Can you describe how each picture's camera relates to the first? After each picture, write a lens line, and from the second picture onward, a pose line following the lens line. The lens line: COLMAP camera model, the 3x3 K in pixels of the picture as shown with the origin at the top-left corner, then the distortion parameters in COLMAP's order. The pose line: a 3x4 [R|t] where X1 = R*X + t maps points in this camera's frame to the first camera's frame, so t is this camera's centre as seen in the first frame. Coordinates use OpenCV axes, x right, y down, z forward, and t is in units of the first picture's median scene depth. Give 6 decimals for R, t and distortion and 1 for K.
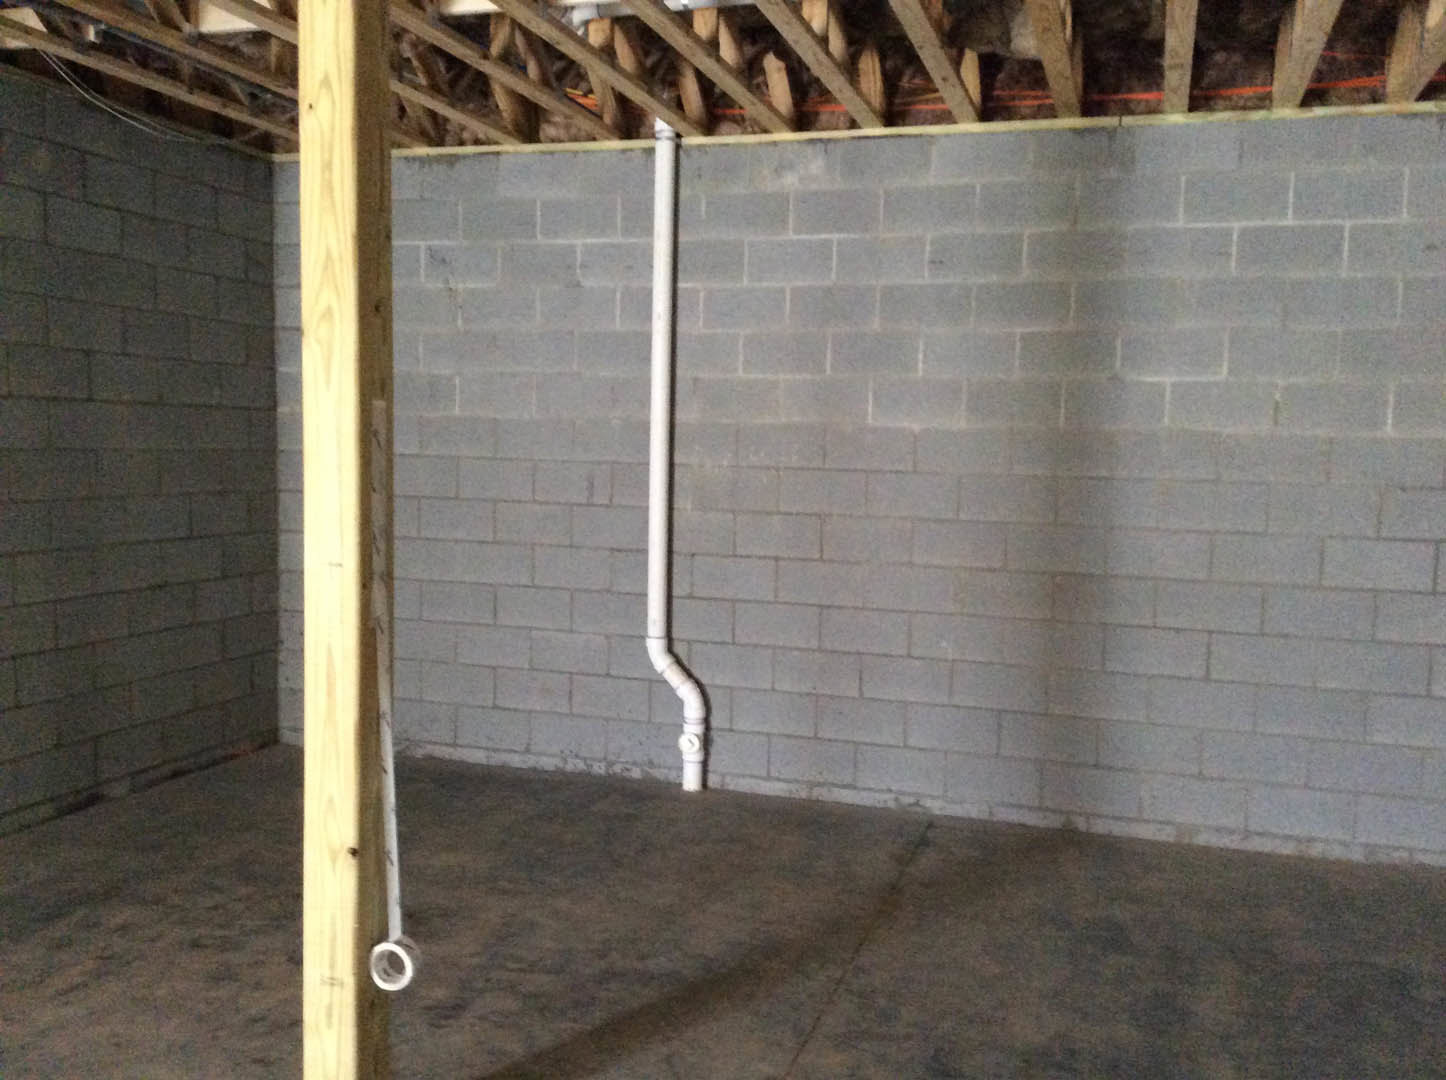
lens RADIAL K [[1370.1, 0, 723.0], [0, 1370.1, 540.0], [0, 0, 1]] dist [0.168858, -0.256376]
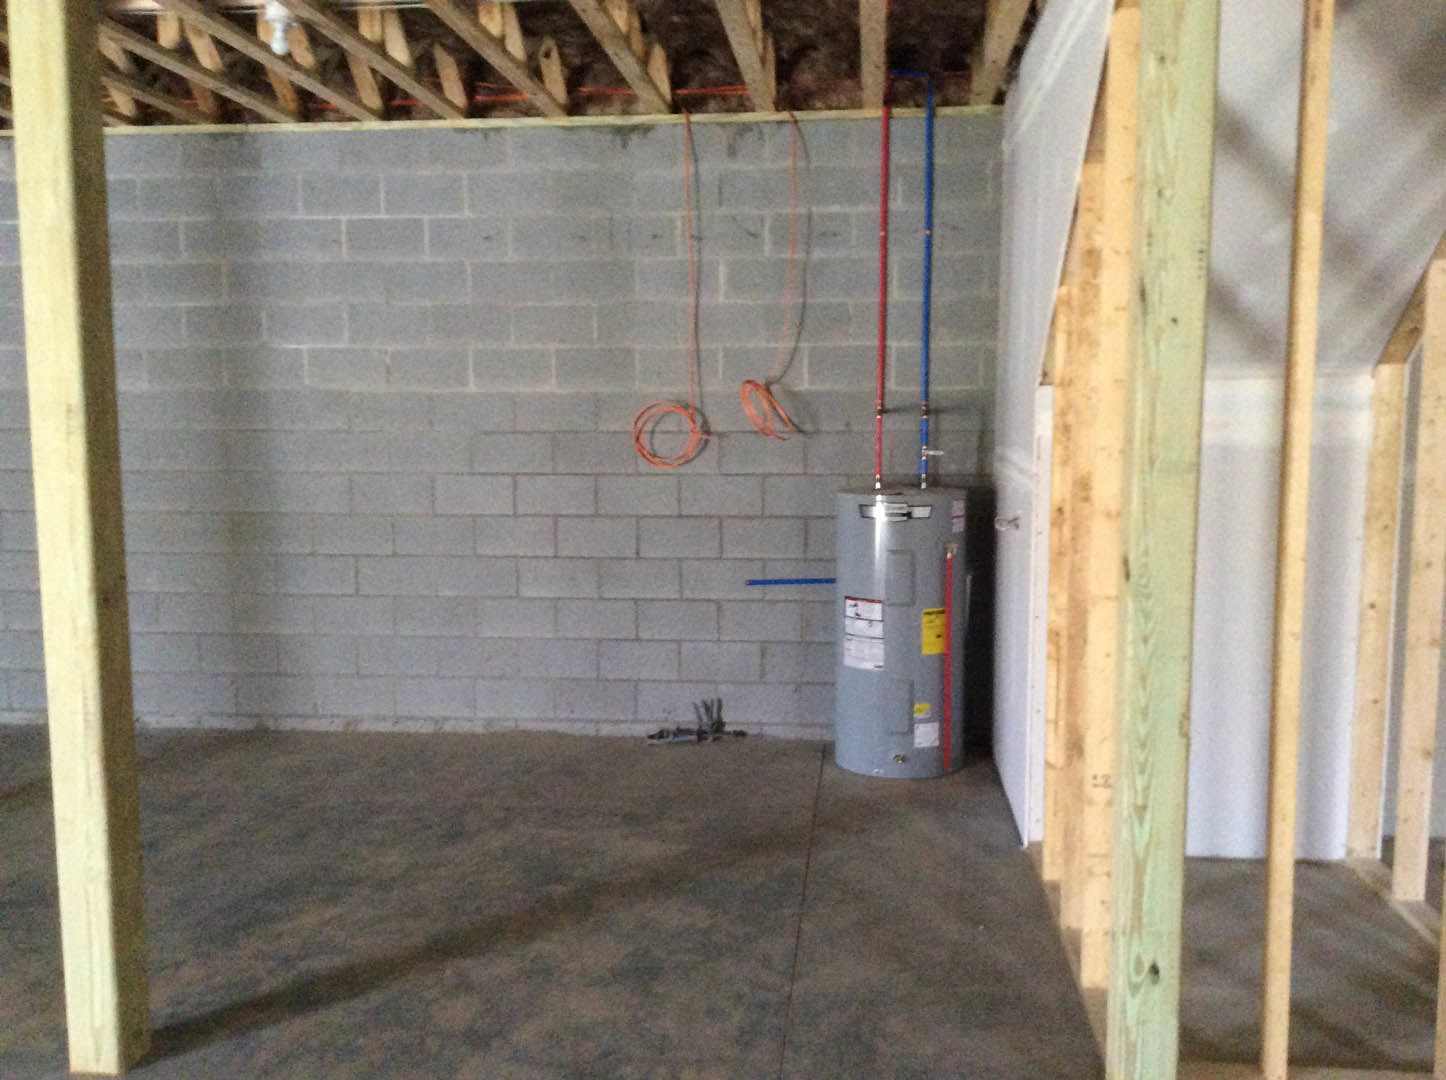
lens RADIAL K [[1311.6, 0, 729.7], [0, 1311.6, 553.6], [0, 0, 1]] dist [0.118596, -0.222966]
pose [[0.980964, -0.049197, 0.187854, 0.451210], [0.043785, 0.998500, 0.032858, 0.040079], [-0.189189, -0.024007, 0.981647, -0.189002]]
